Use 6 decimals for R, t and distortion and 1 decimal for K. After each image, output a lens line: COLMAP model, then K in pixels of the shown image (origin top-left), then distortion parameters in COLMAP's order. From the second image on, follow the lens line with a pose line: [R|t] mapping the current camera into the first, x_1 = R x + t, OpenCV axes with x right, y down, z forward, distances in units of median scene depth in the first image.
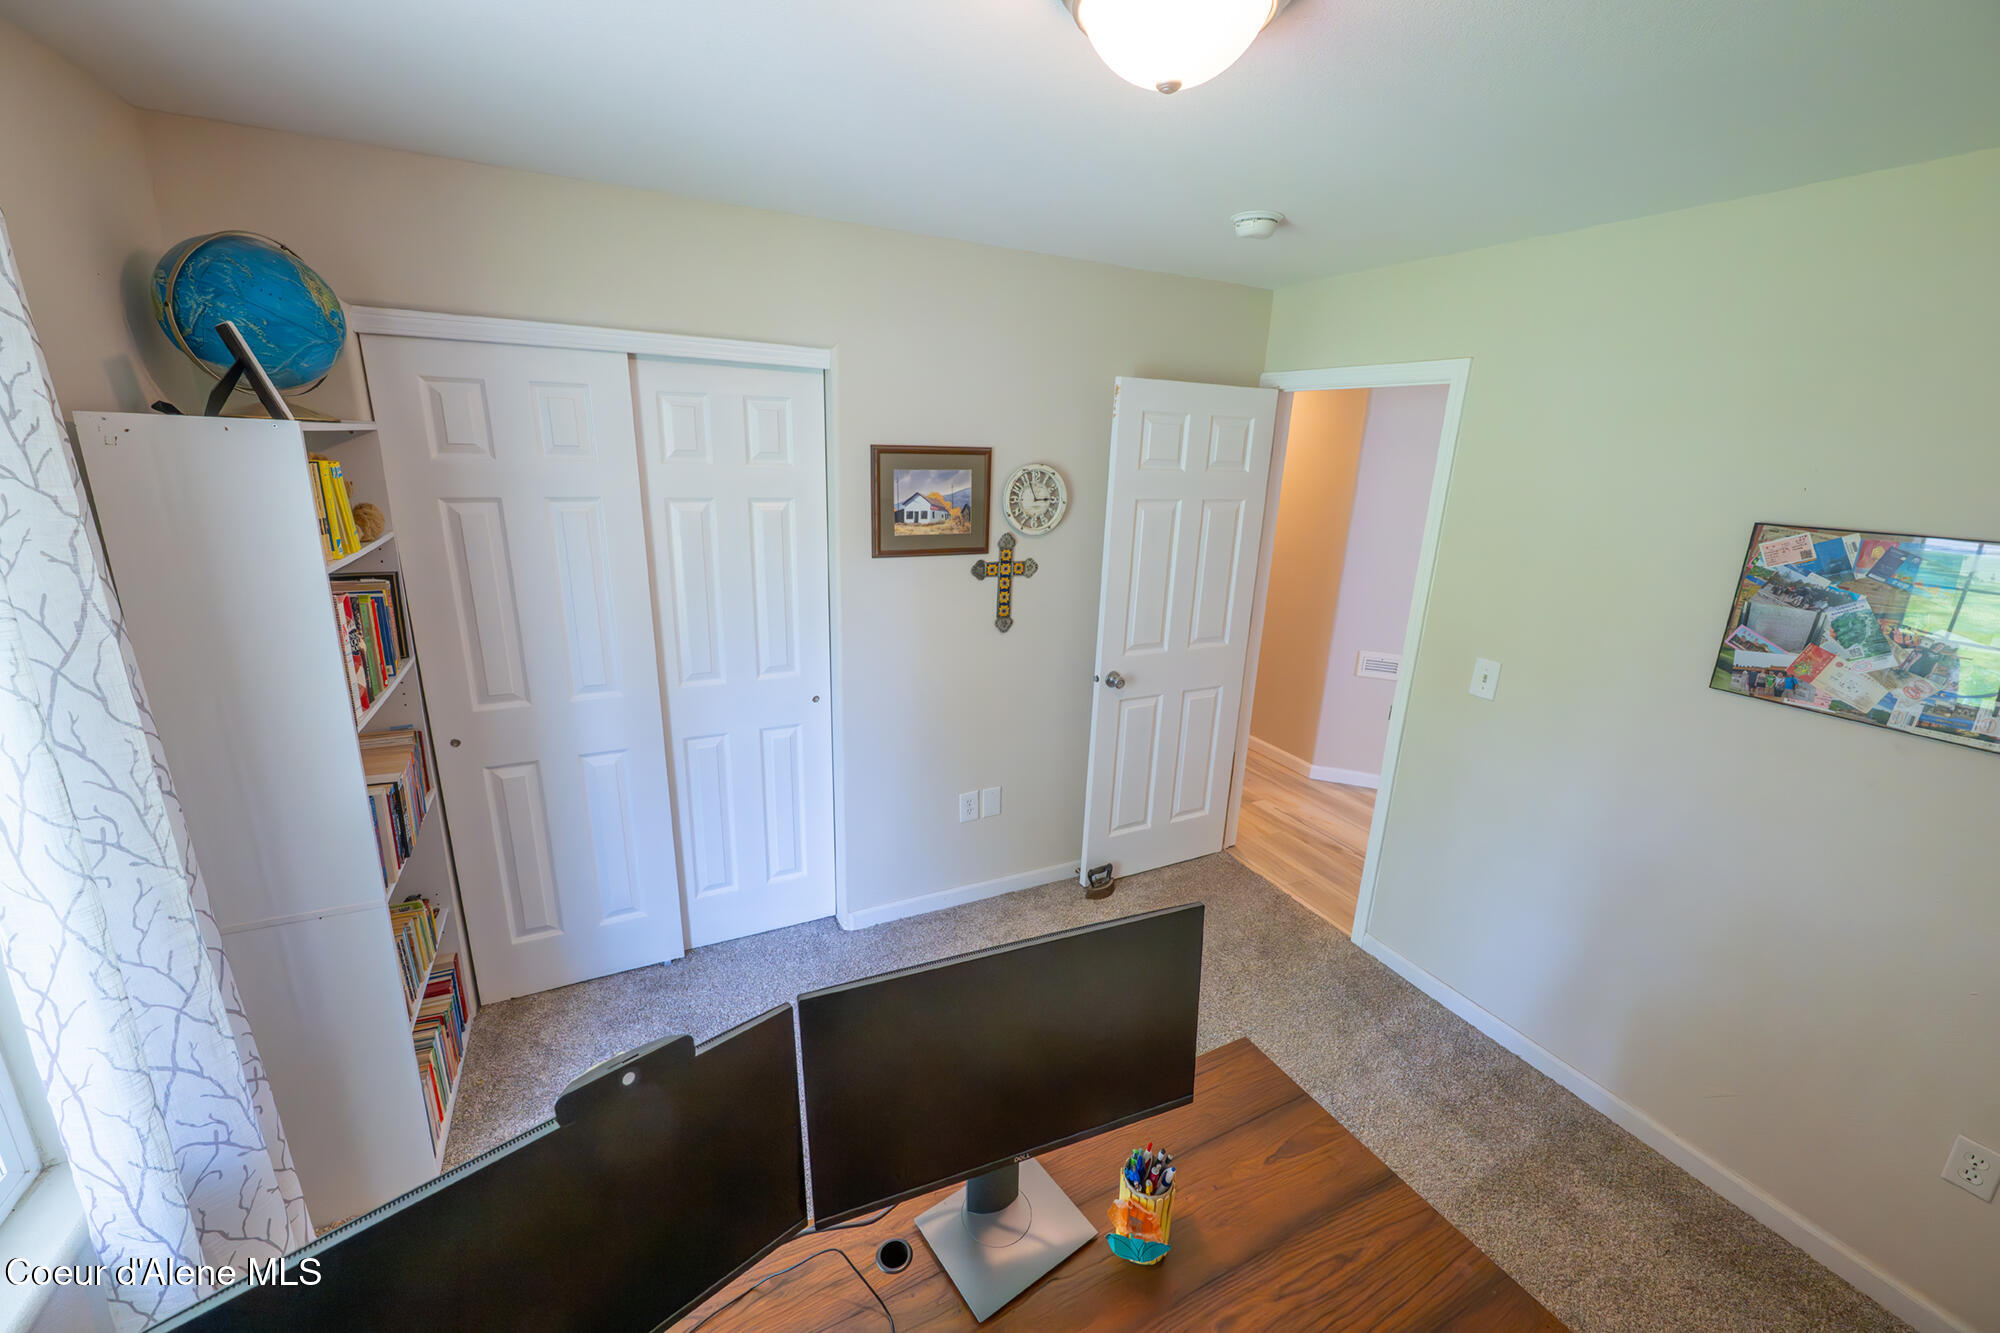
lens RADIAL K [[787.3, 0, 998.6], [0, 787.3, 664.5], [0, 0, 1]] dist [-0.000682, 0.000201]
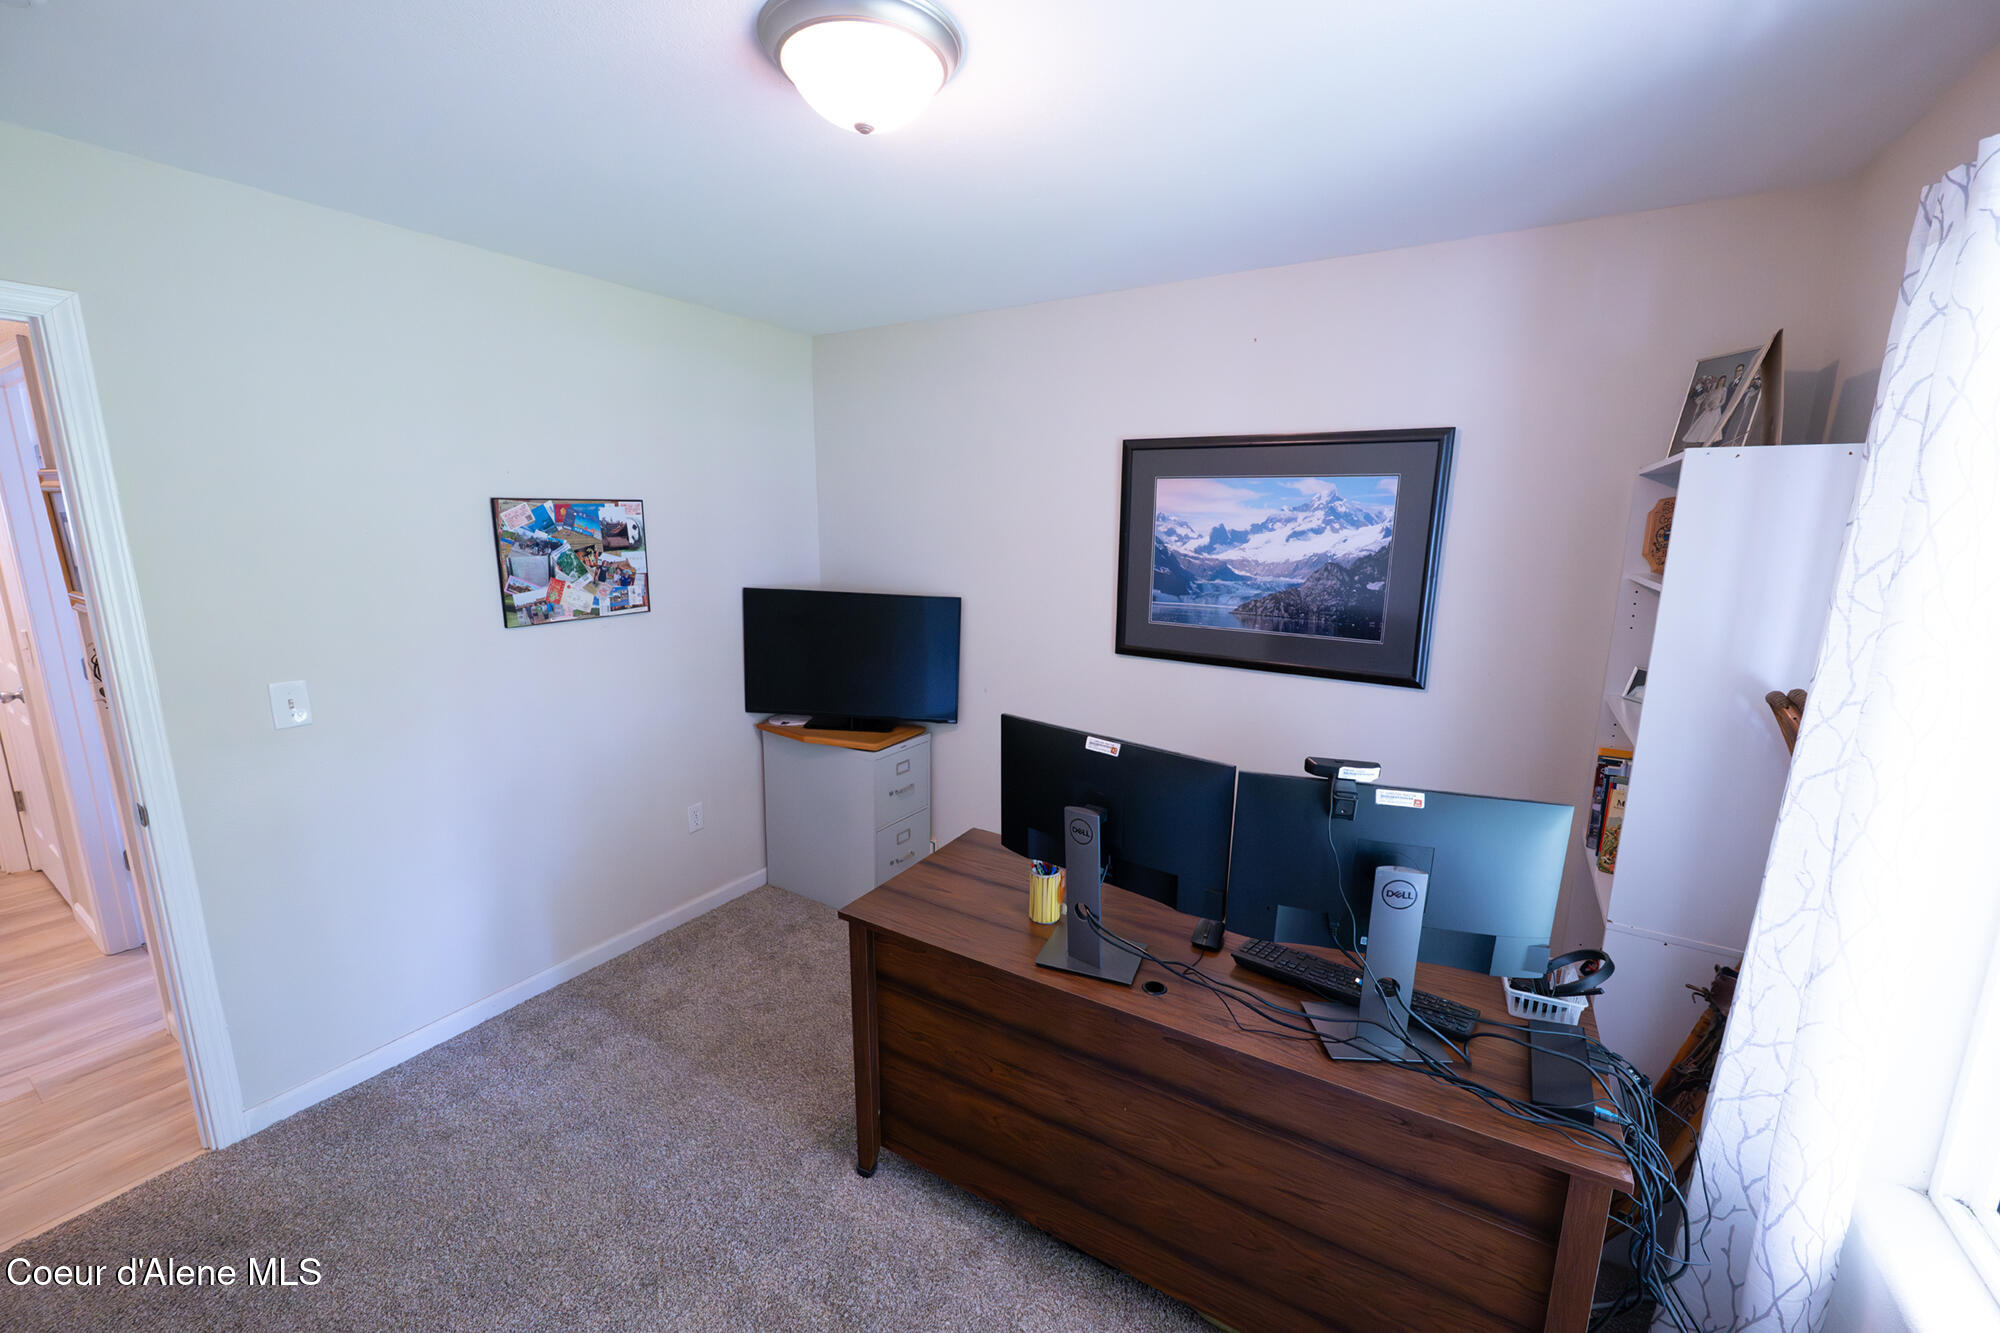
lens RADIAL K [[787.3, 0, 998.6], [0, 787.3, 664.5], [0, 0, 1]] dist [-0.000682, 0.000201]
pose [[-0.523948, -0.213839, 0.824471, -0.638404], [0.195537, 0.911921, 0.360784, -0.244025], [-0.829002, 0.350246, -0.435986, 1.005724]]
